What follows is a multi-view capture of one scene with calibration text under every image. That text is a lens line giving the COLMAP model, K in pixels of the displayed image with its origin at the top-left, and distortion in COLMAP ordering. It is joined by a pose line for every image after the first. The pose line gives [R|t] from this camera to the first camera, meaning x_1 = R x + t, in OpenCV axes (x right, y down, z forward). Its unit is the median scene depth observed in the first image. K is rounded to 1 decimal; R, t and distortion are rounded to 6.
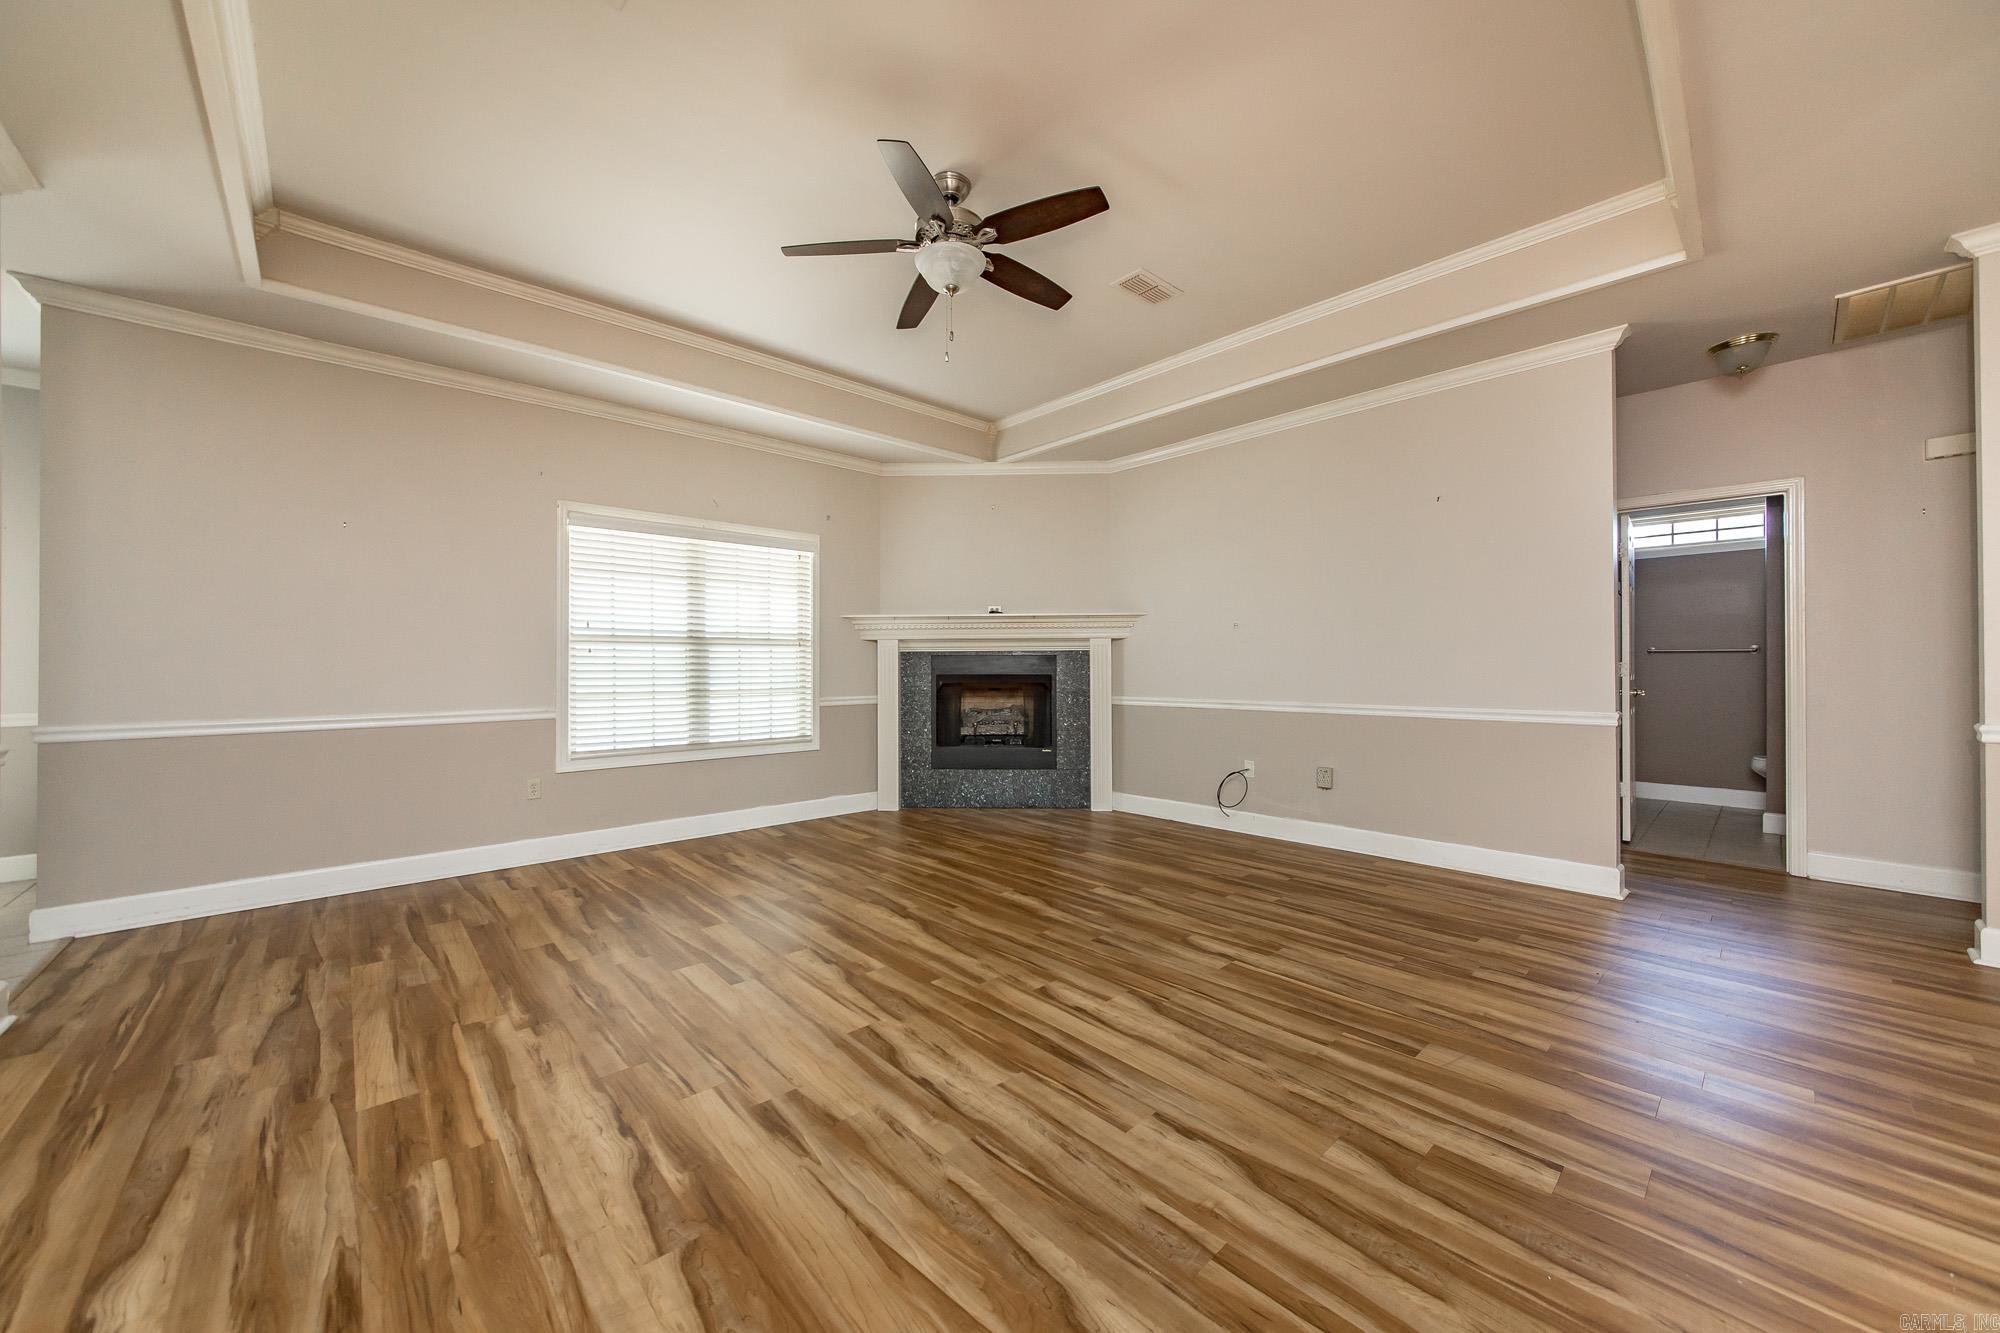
lens RADIAL K [[720.4, 0, 1016.1], [0, 720.4, 666.5], [0, 0, 1]] dist [-0.007895, 0.003660]
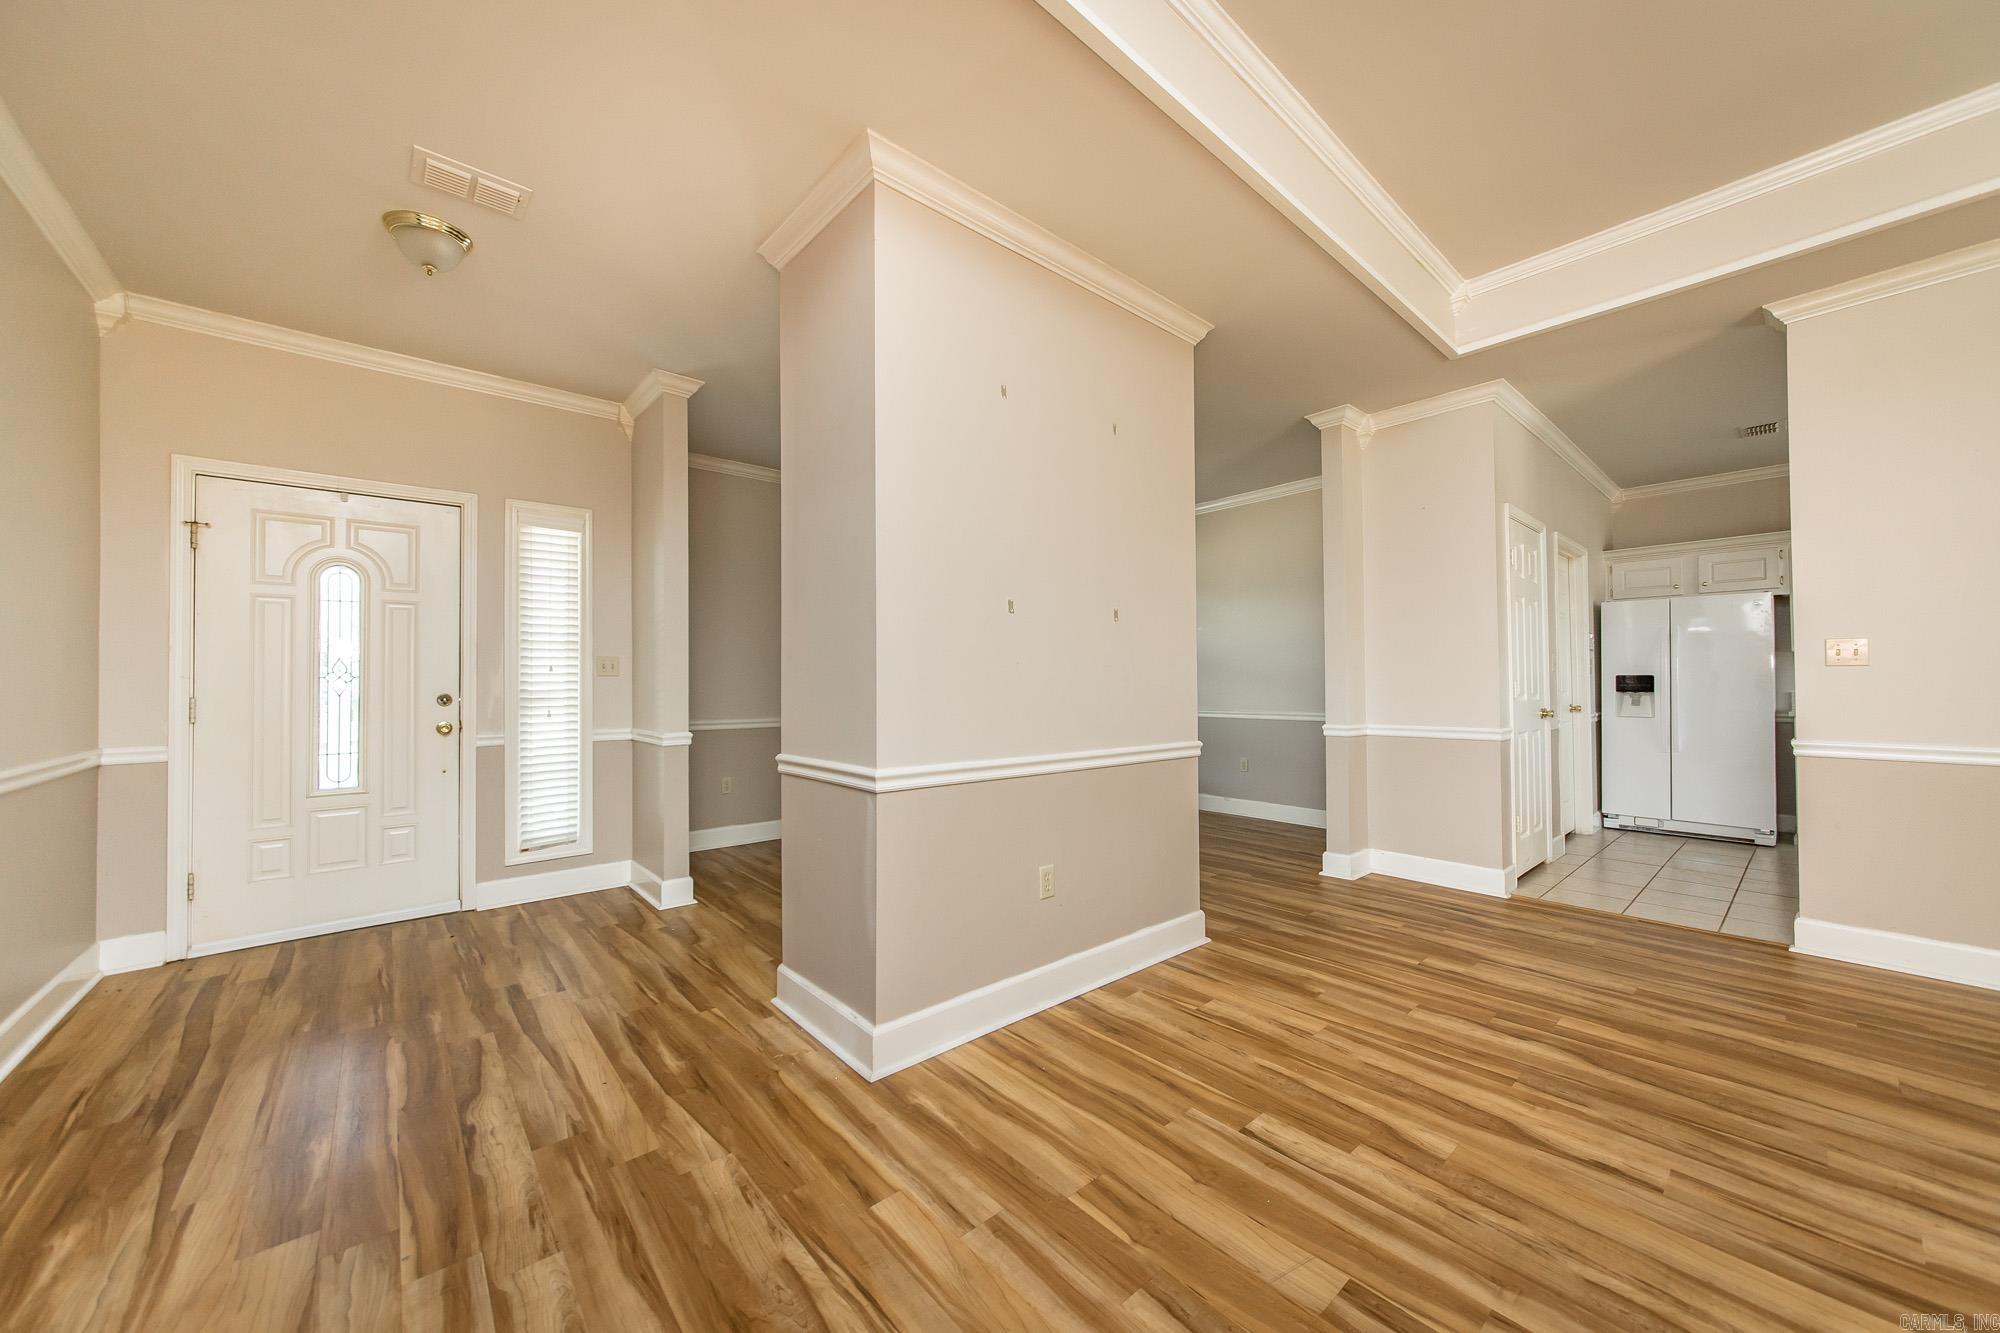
lens RADIAL K [[720.4, 0, 1001.1], [0, 720.4, 657.7], [0, 0, 1]] dist [-0.007895, 0.003660]
pose [[-0.999039, 0.009740, 0.042731, 0.716406], [0.008469, 0.999519, -0.029832, -0.015085], [-0.043001, -0.029441, -0.998641, 1.438558]]
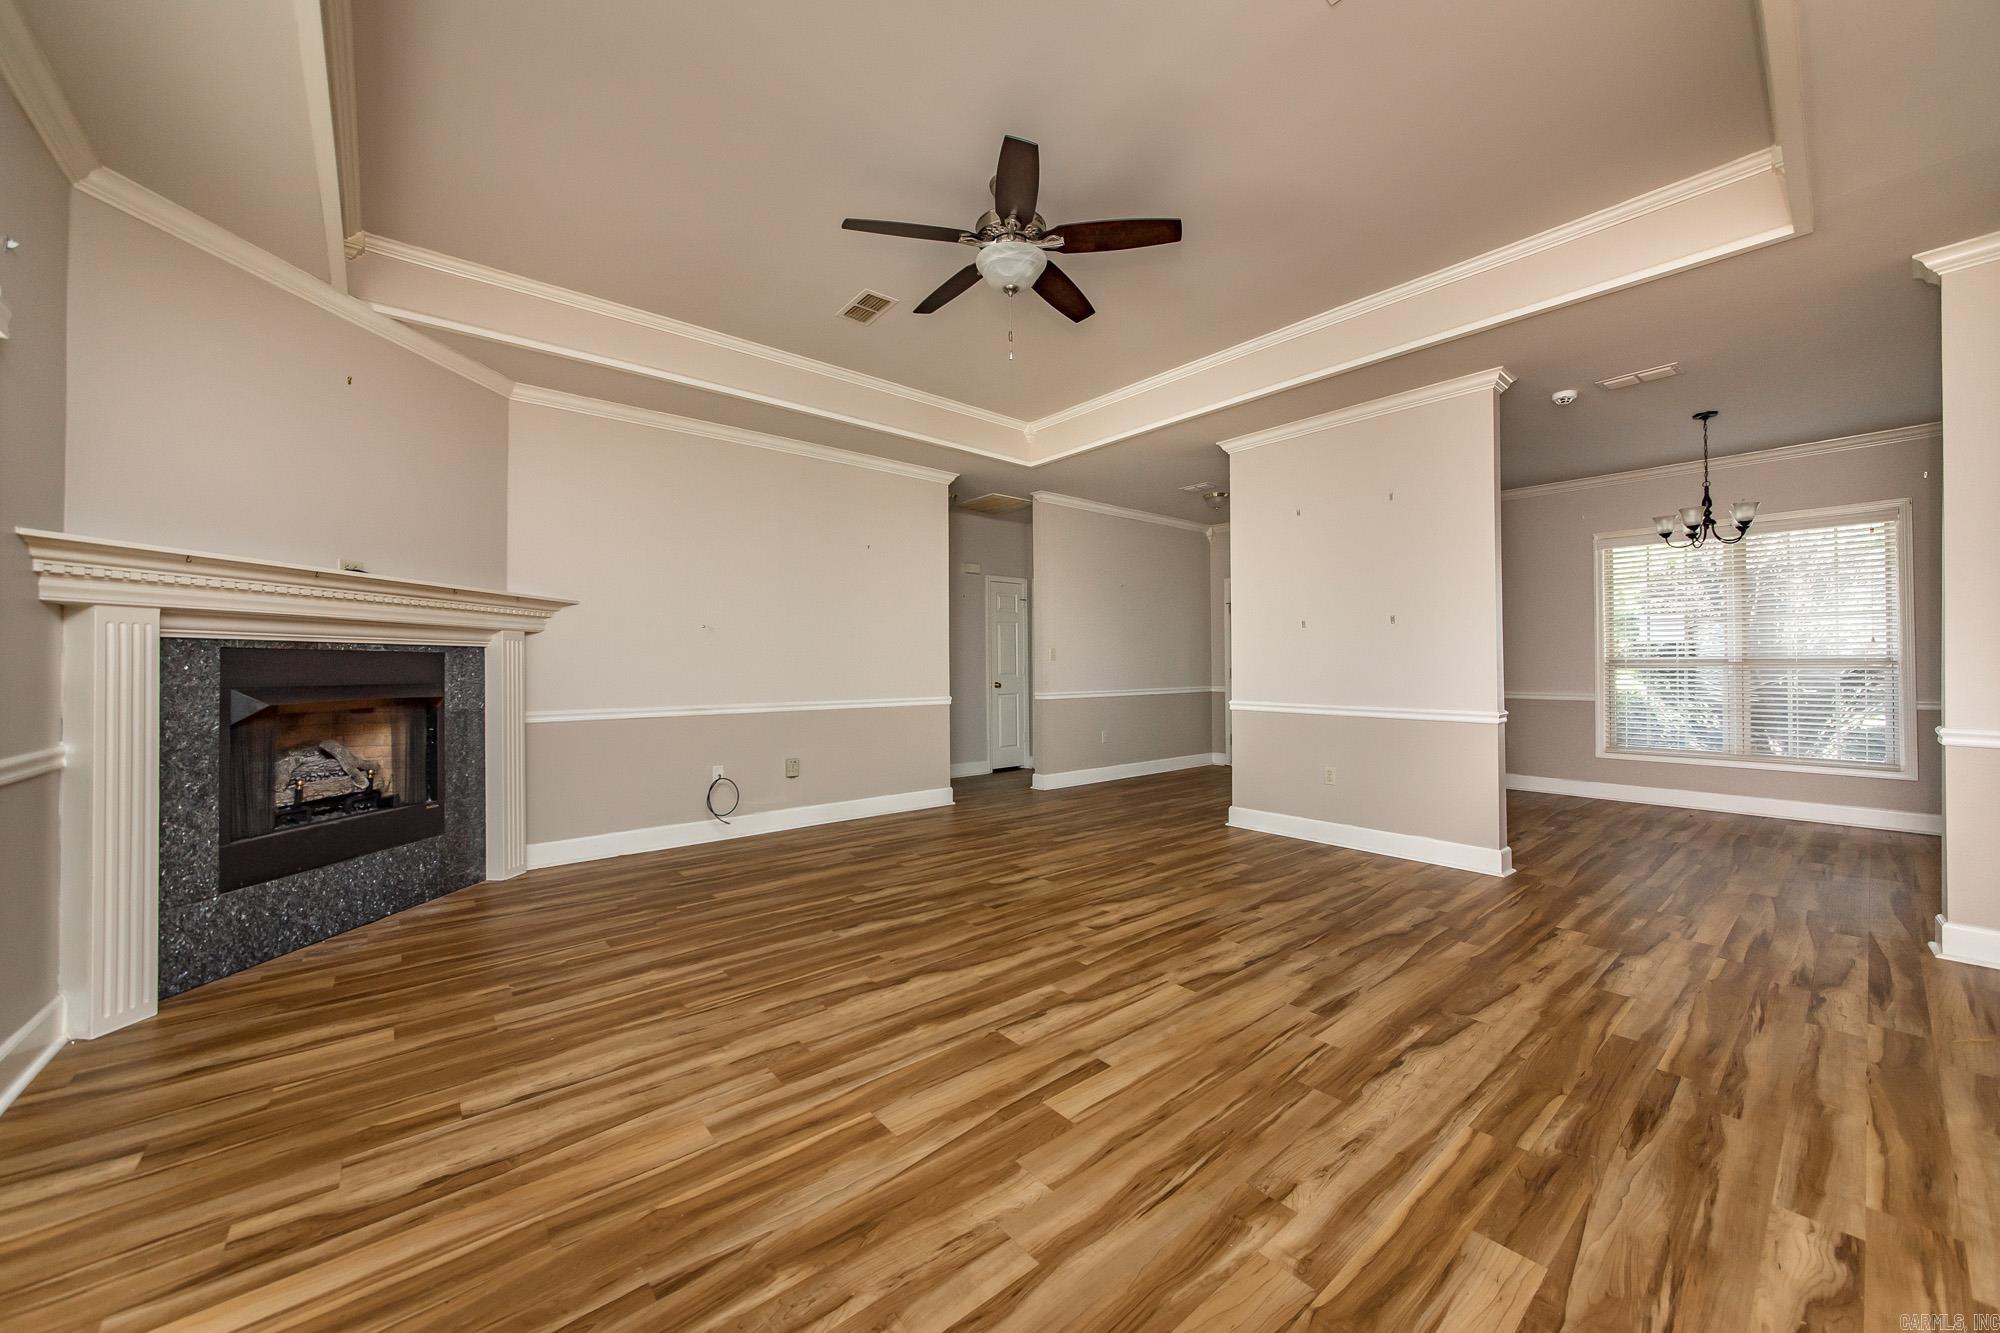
lens RADIAL K [[720.4, 0, 987.8], [0, 720.4, 665.4], [0, 0, 1]] dist [-0.007895, 0.003660]
pose [[0.077839, 0.004121, 0.996957, -1.249652], [0.003944, 0.999982, -0.004441, -0.000240], [-0.996958, 0.004277, 0.077821, 1.110534]]
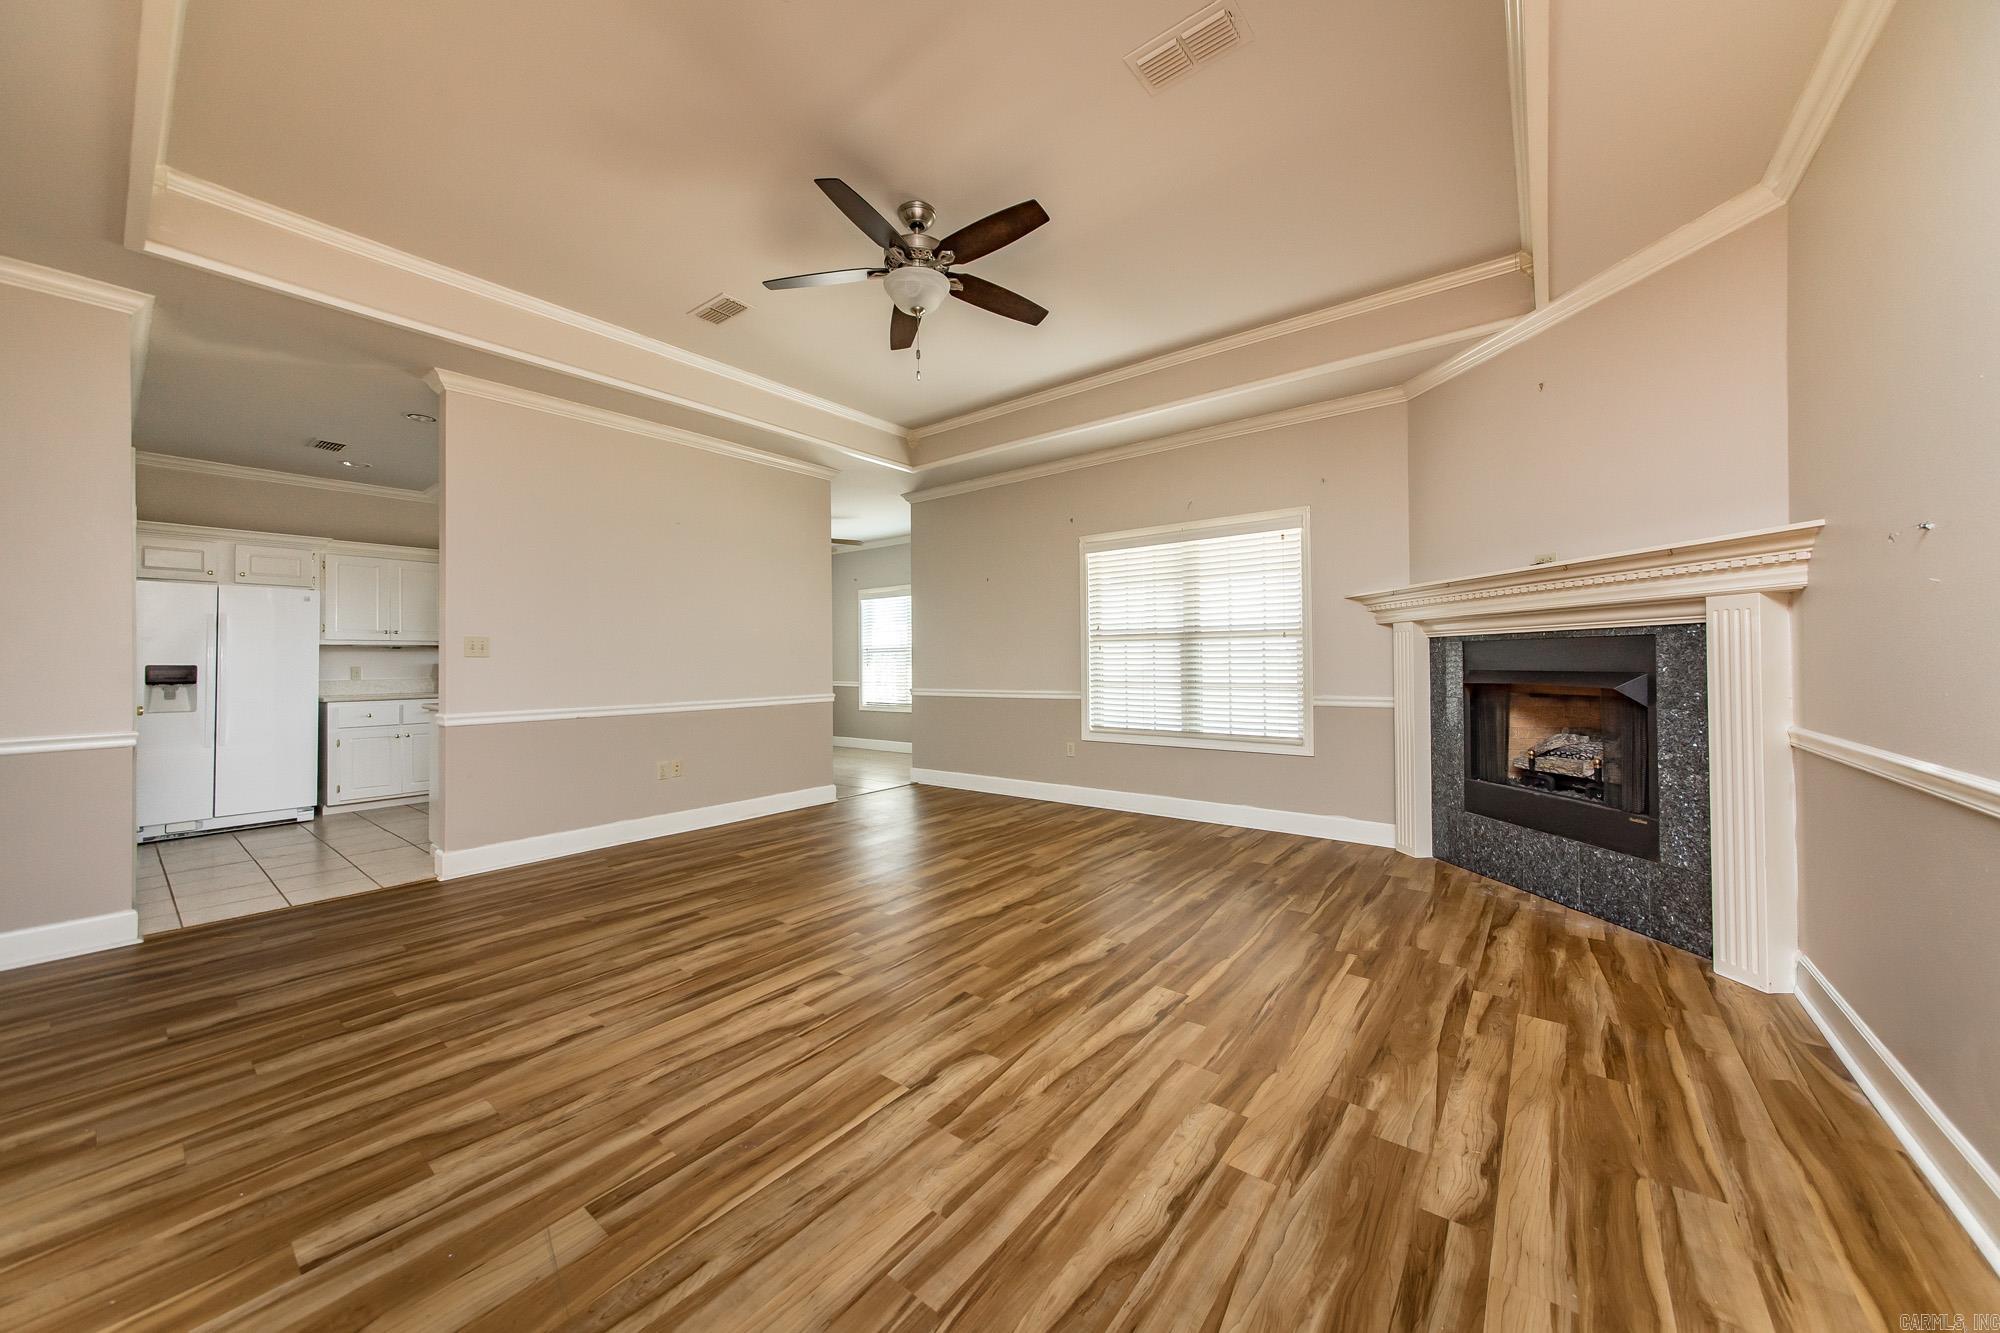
lens RADIAL K [[720.4, 0, 998.9], [0, 720.4, 647.3], [0, 0, 1]] dist [-0.007895, 0.003660]
pose [[0.147415, -0.018875, -0.988895, 1.138476], [0.009061, 0.999802, -0.017733, -0.004697], [0.989033, -0.006346, 0.147557, 1.110081]]
